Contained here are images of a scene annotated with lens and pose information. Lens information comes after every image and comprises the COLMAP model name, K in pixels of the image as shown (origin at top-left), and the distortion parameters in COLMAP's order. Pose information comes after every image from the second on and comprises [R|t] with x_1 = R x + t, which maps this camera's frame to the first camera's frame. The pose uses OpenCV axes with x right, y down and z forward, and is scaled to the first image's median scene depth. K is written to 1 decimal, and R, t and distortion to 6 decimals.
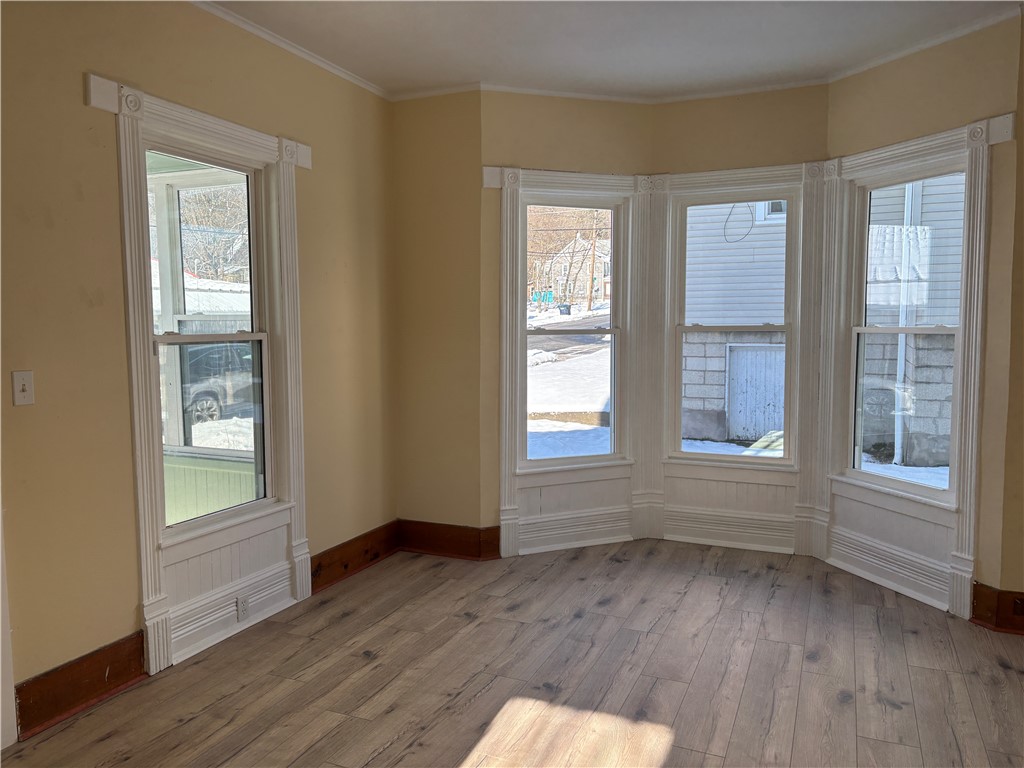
lens RADIAL K [[771.2, 0, 512.0], [0, 771.2, 384.0], [0, 0, 1]] dist [0.026940, 0.000112]
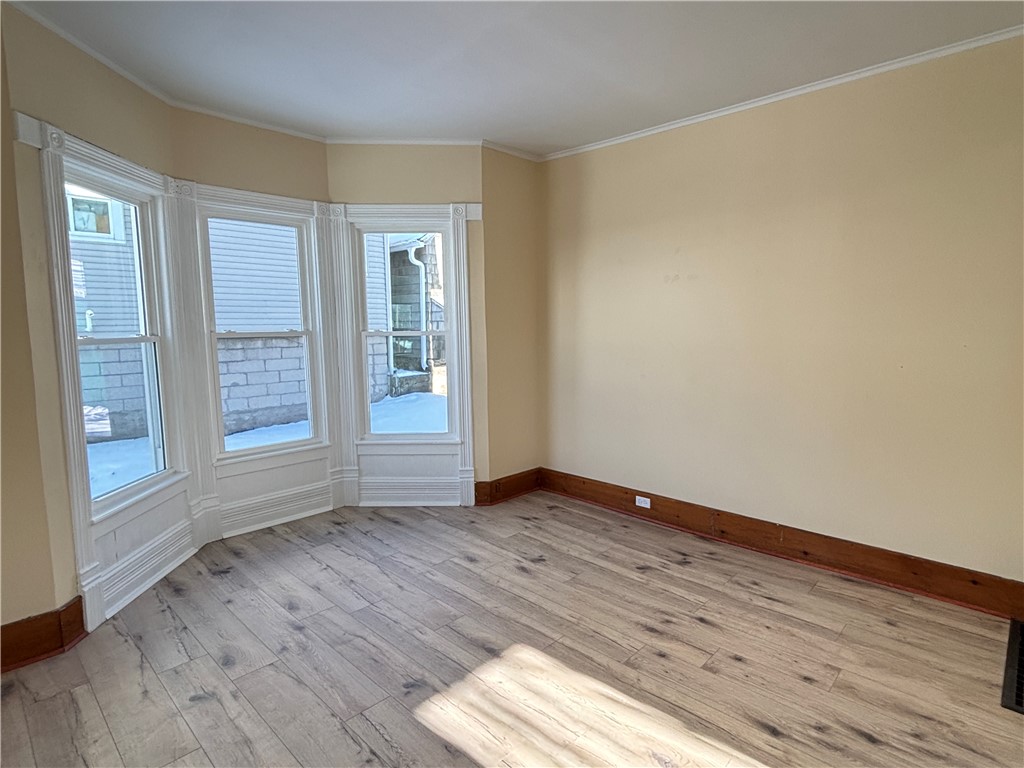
lens RADIAL K [[541.3, 0, 512.0], [0, 541.3, 384.0], [0, 0, 1]] dist [-0.001111, -0.000996]
pose [[0.351828, -0.104080, 0.930260, -0.355911], [0.084996, 0.993246, 0.078981, -0.033482], [-0.932198, 0.051281, 0.358298, 0.403476]]
